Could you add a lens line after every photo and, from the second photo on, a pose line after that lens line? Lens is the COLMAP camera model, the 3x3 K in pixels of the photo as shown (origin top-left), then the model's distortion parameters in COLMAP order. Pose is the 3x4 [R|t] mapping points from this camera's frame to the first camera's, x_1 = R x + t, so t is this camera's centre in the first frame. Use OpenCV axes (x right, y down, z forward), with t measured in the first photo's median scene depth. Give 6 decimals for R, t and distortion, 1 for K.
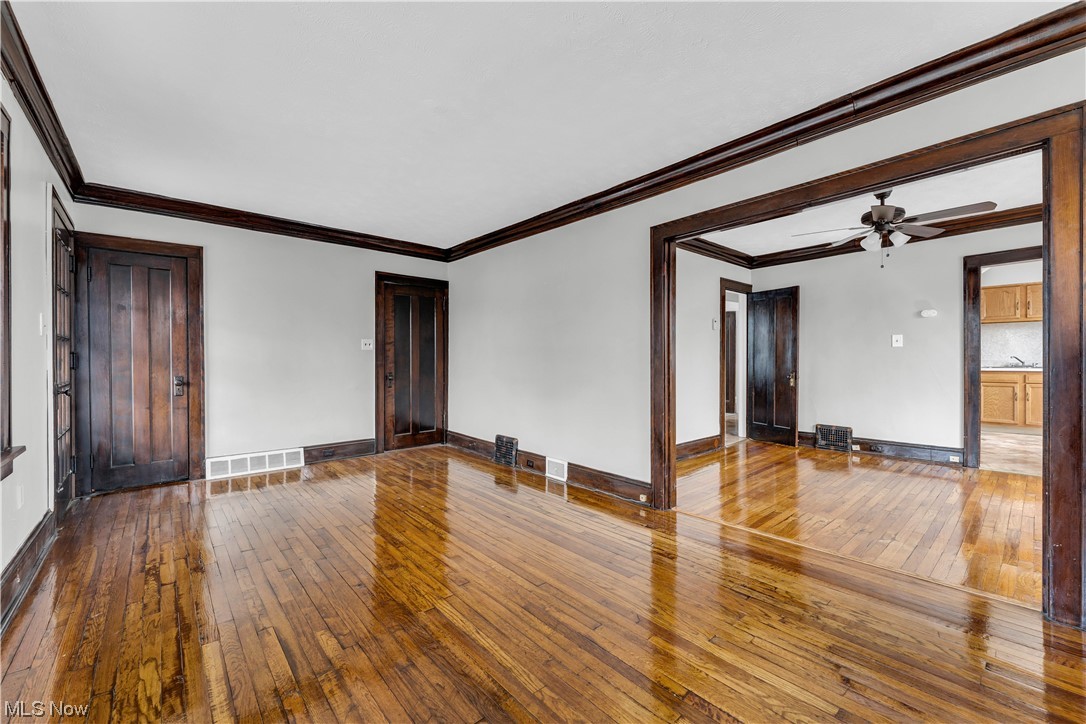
lens RADIAL K [[436.2, 0, 543.0], [0, 436.2, 362.0], [0, 0, 1]] dist [0.000280, 0.000208]
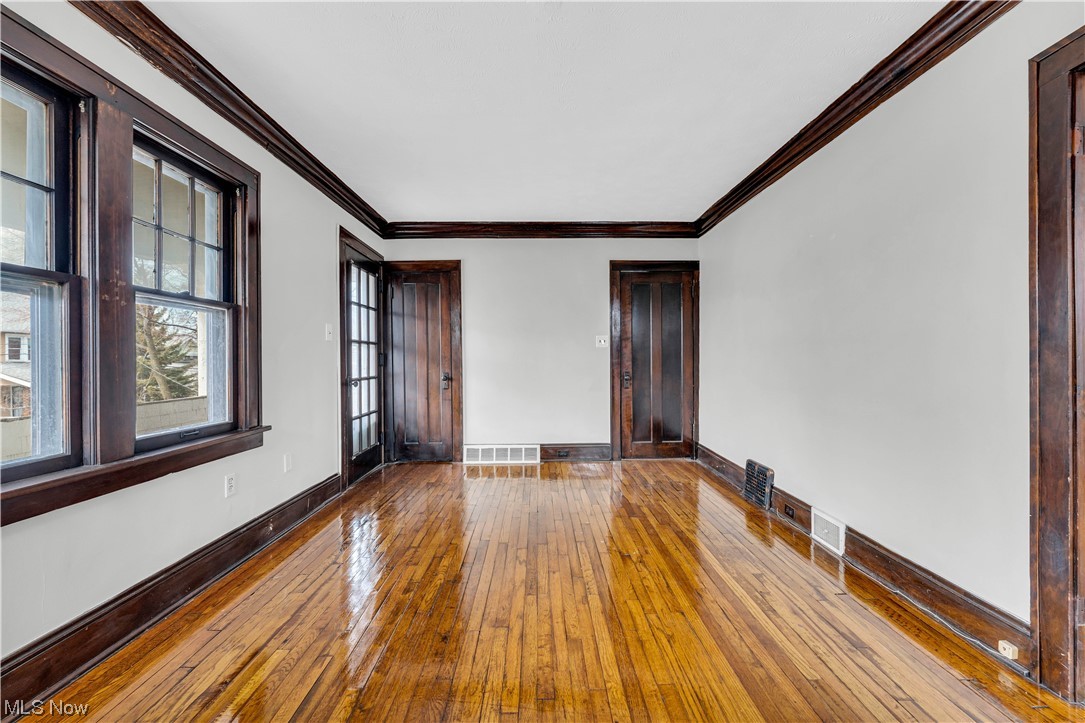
lens RADIAL K [[435.7, 0, 542.5], [0, 435.7, 361.5], [0, 0, 1]] dist [0.000788, -0.000146]
pose [[0.760468, -0.000770, -0.649375, 0.123294], [0.002671, 0.999995, 0.001942, 0.001085], [0.649370, -0.003211, 0.760466, 0.258656]]
